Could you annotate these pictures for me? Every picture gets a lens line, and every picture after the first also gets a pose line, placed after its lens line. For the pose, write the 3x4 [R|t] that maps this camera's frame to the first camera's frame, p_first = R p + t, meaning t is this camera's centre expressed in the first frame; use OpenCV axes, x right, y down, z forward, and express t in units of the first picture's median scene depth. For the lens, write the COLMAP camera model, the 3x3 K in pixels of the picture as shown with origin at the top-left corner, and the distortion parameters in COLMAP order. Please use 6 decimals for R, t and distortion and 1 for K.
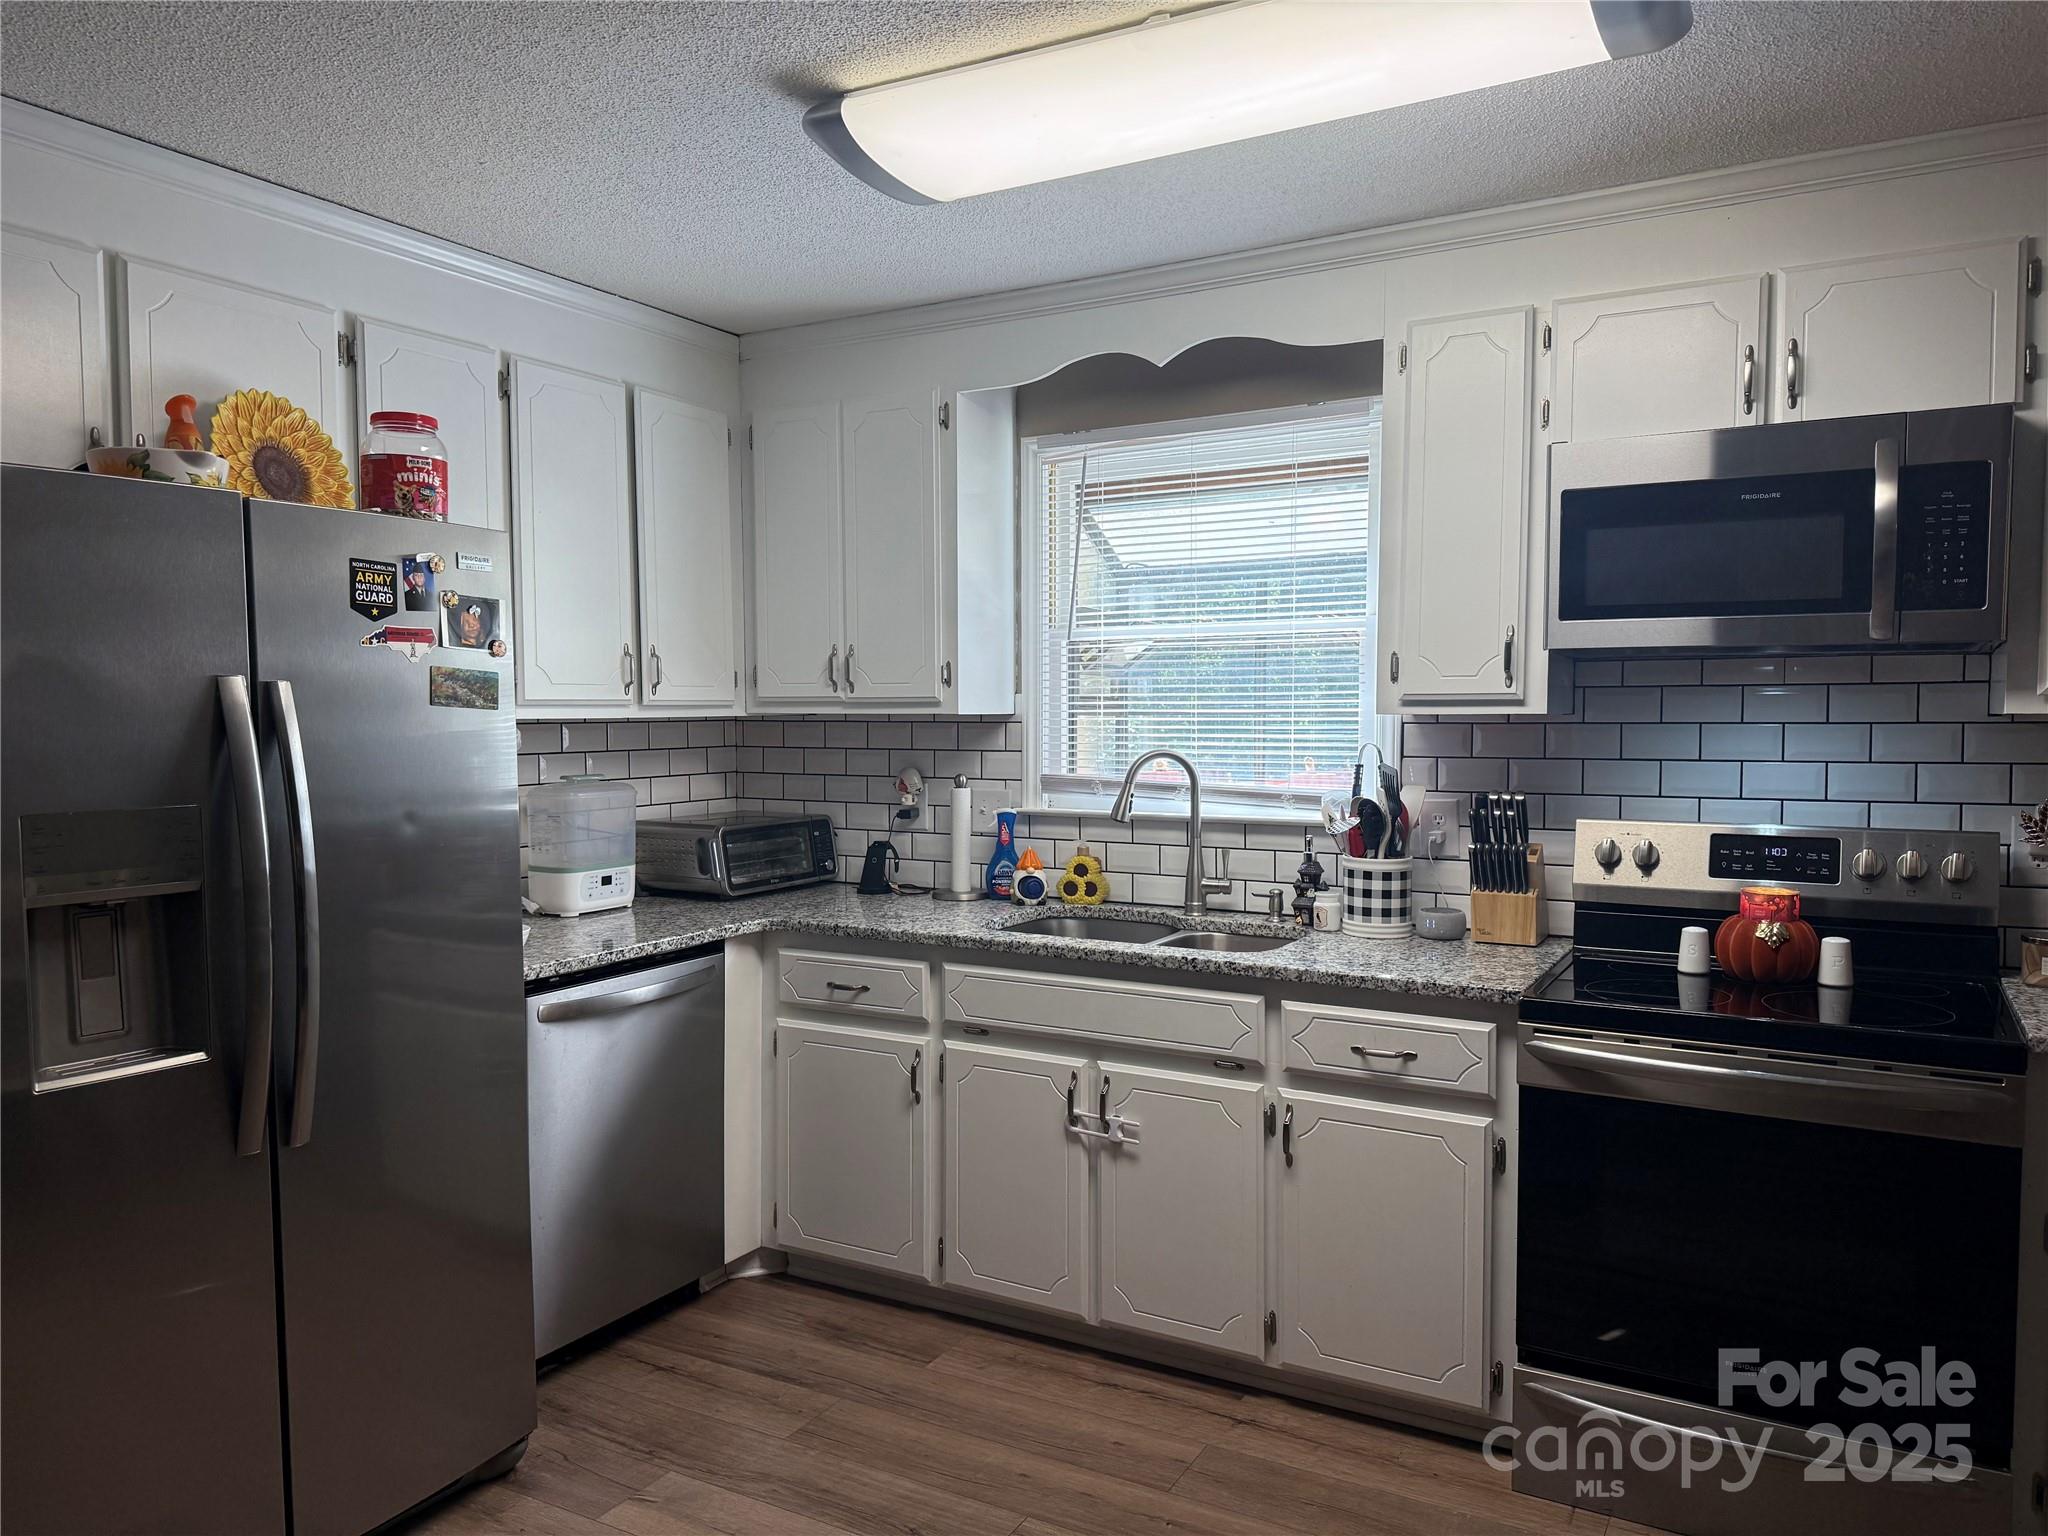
lens RADIAL K [[1421.4, 0, 1030.2], [0, 1421.4, 779.3], [0, 0, 1]] dist [0.145753, -0.242475]
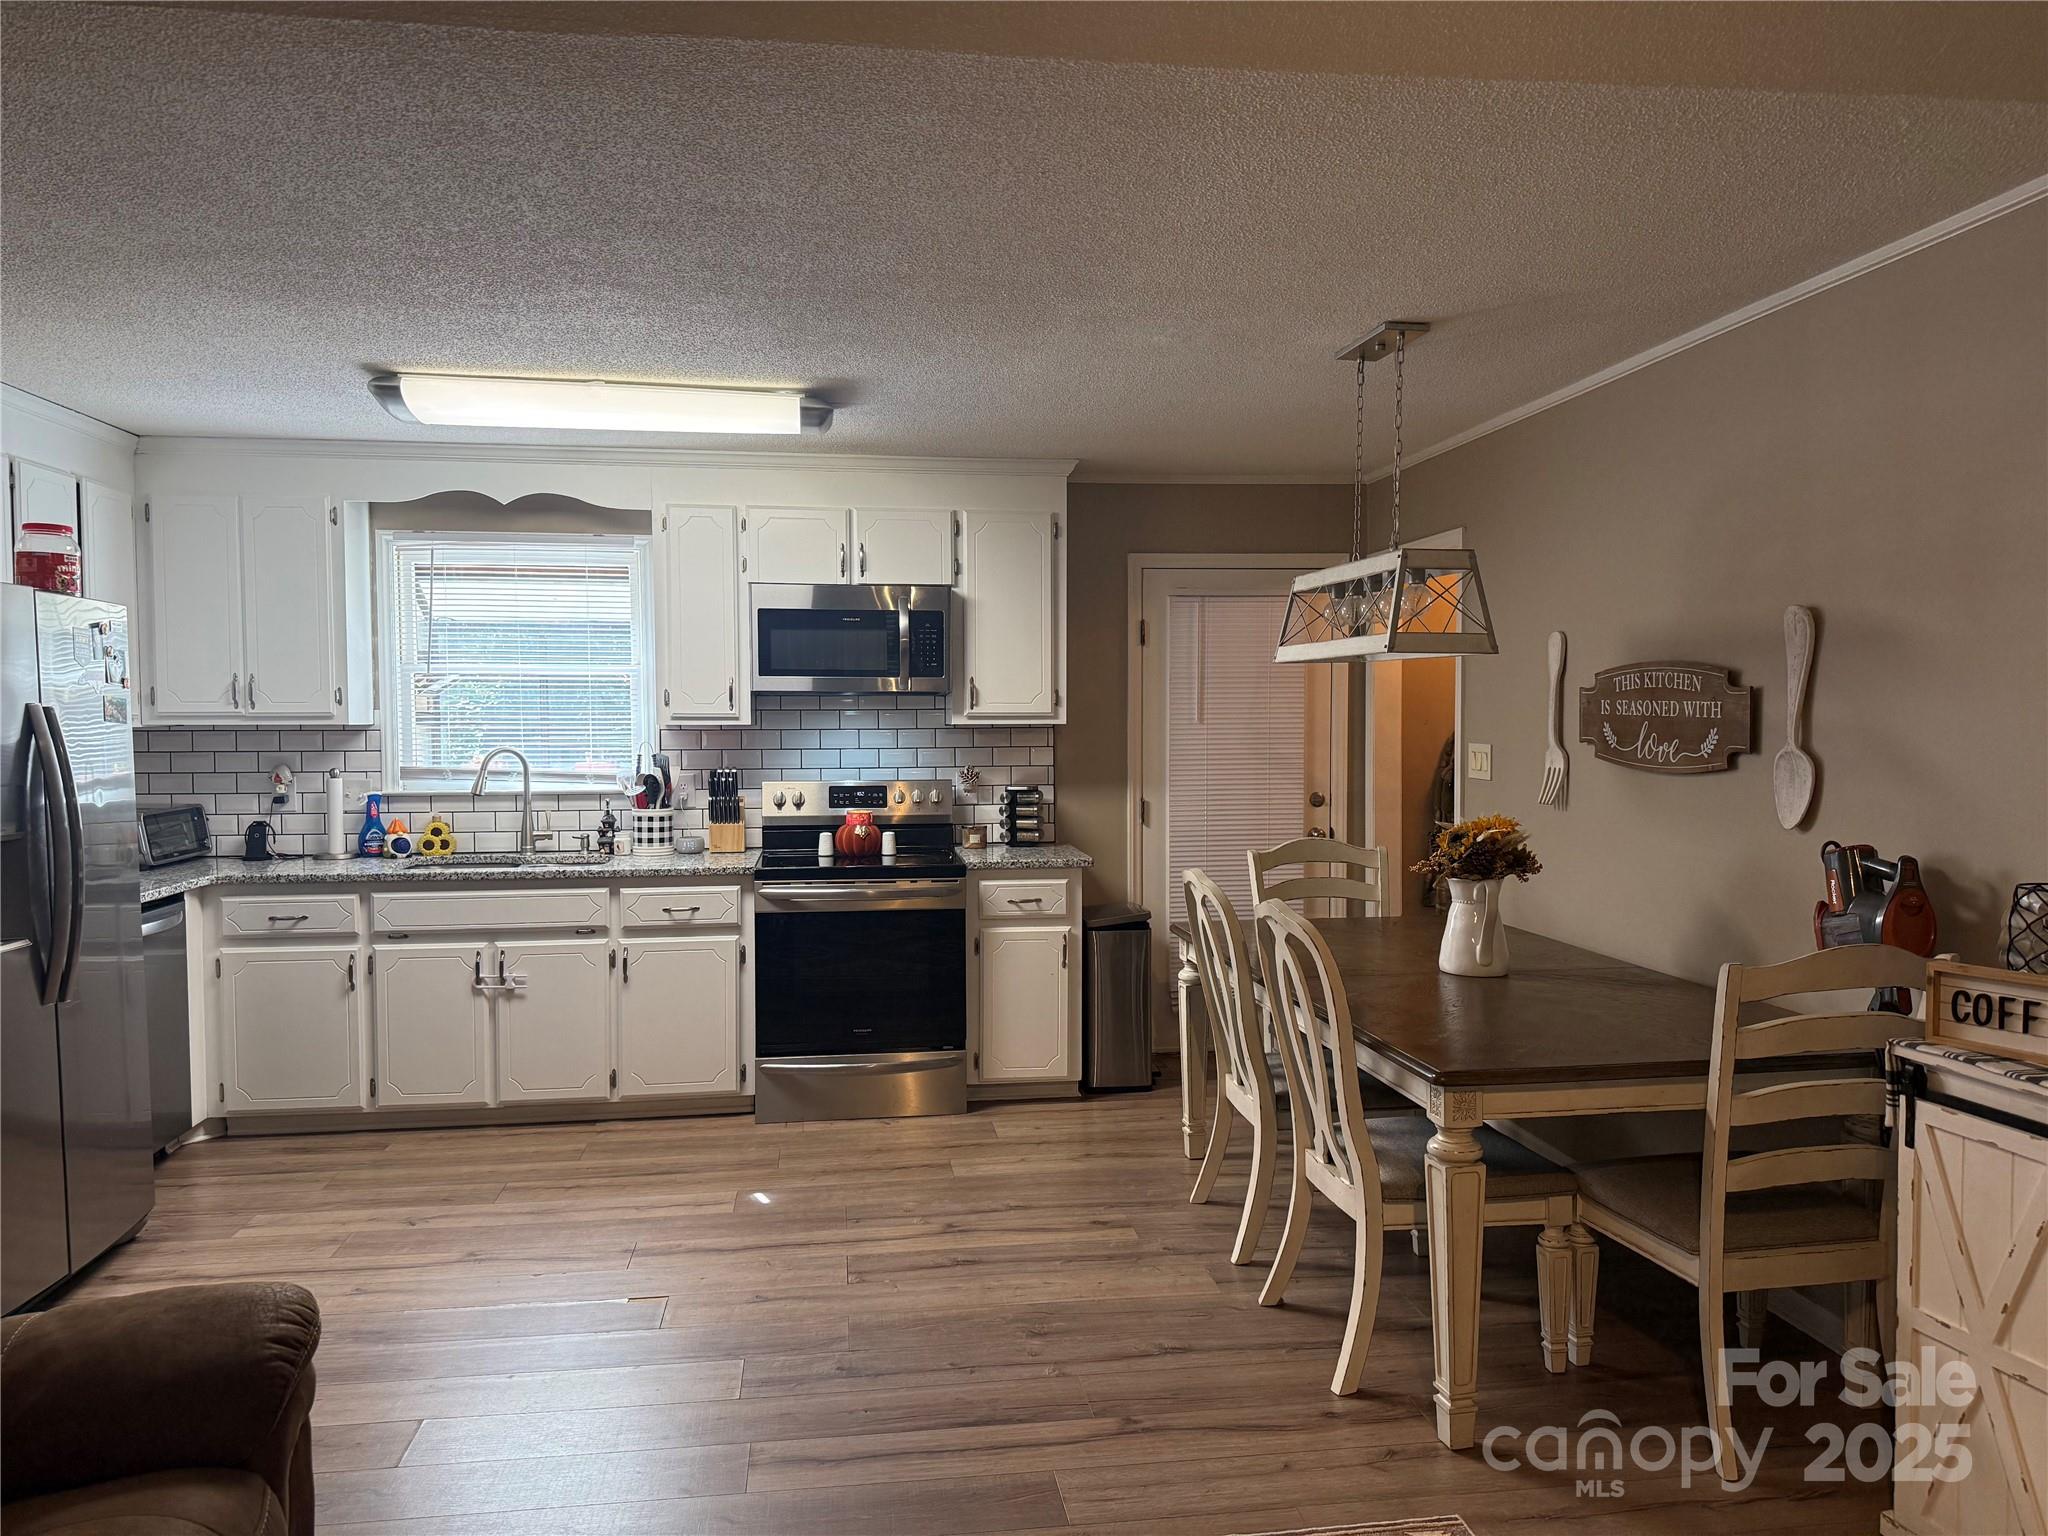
lens RADIAL K [[1421.4, 0, 1030.2], [0, 1421.4, 779.3], [0, 0, 1]] dist [0.145753, -0.242475]
pose [[0.793018, -0.028062, 0.608551, -0.438402], [0.031038, 0.999502, 0.005643, 0.023635], [-0.608407, 0.014413, 0.793495, -0.622664]]
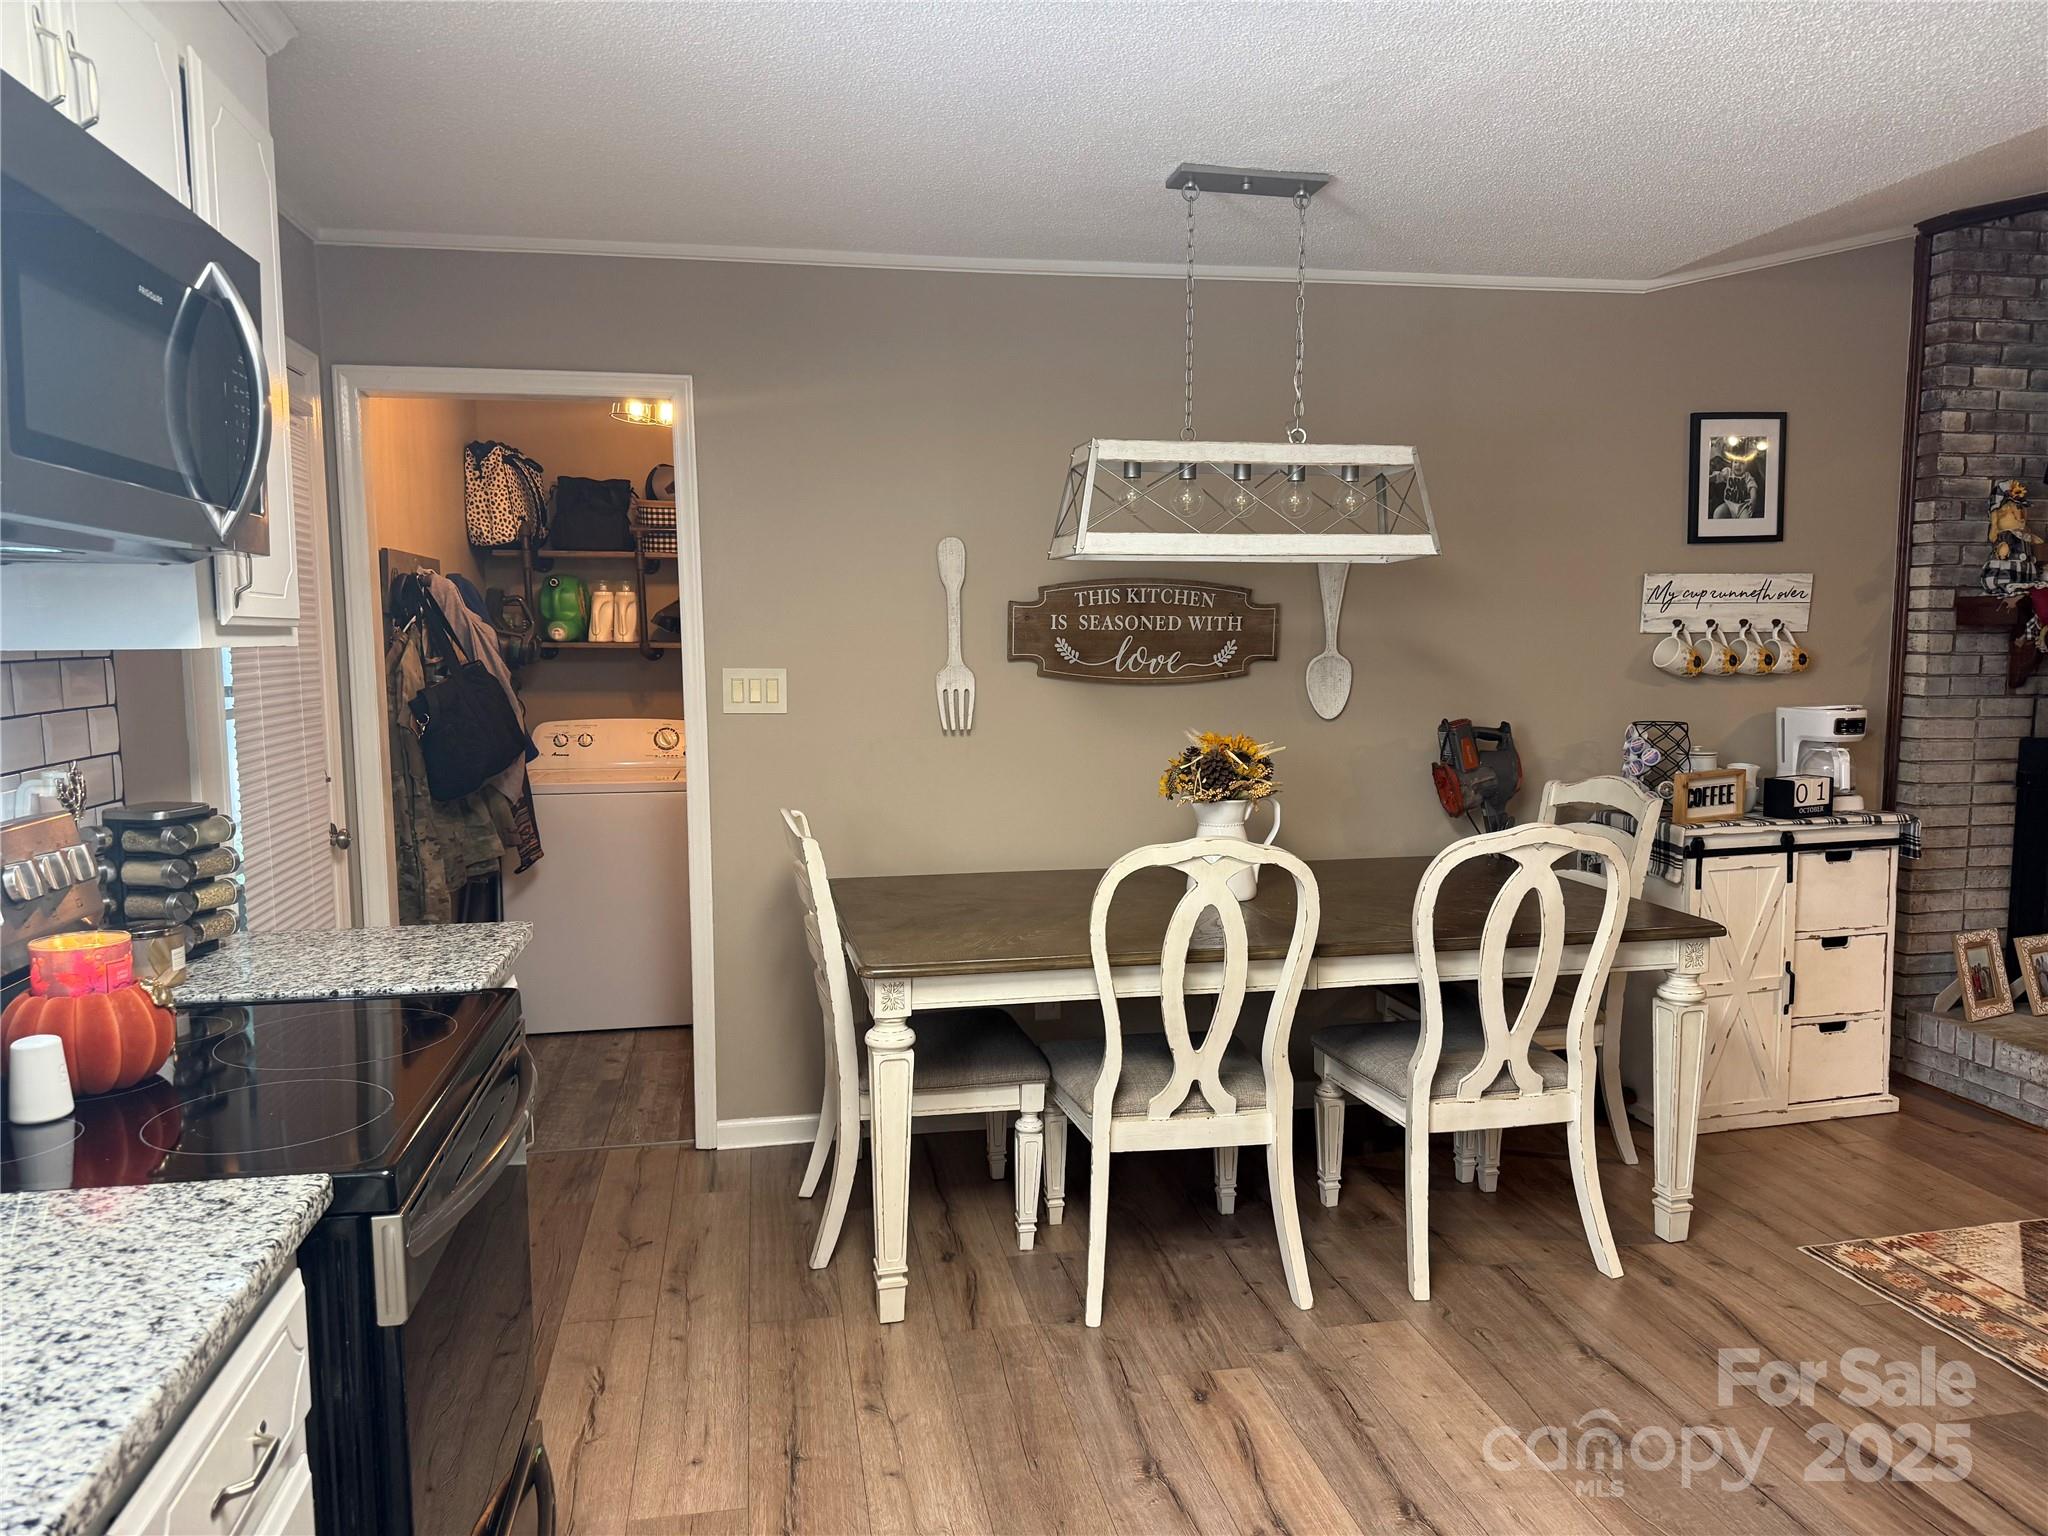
lens RADIAL K [[1422.3, 0, 1020.6], [0, 1422.3, 787.3], [0, 0, 1]] dist [0.073590, -0.087487]
pose [[-0.643314, -0.072730, 0.762140, -0.170821], [0.047914, 0.989701, 0.134890, -0.044354], [-0.764102, 0.123294, -0.633204, 0.927859]]
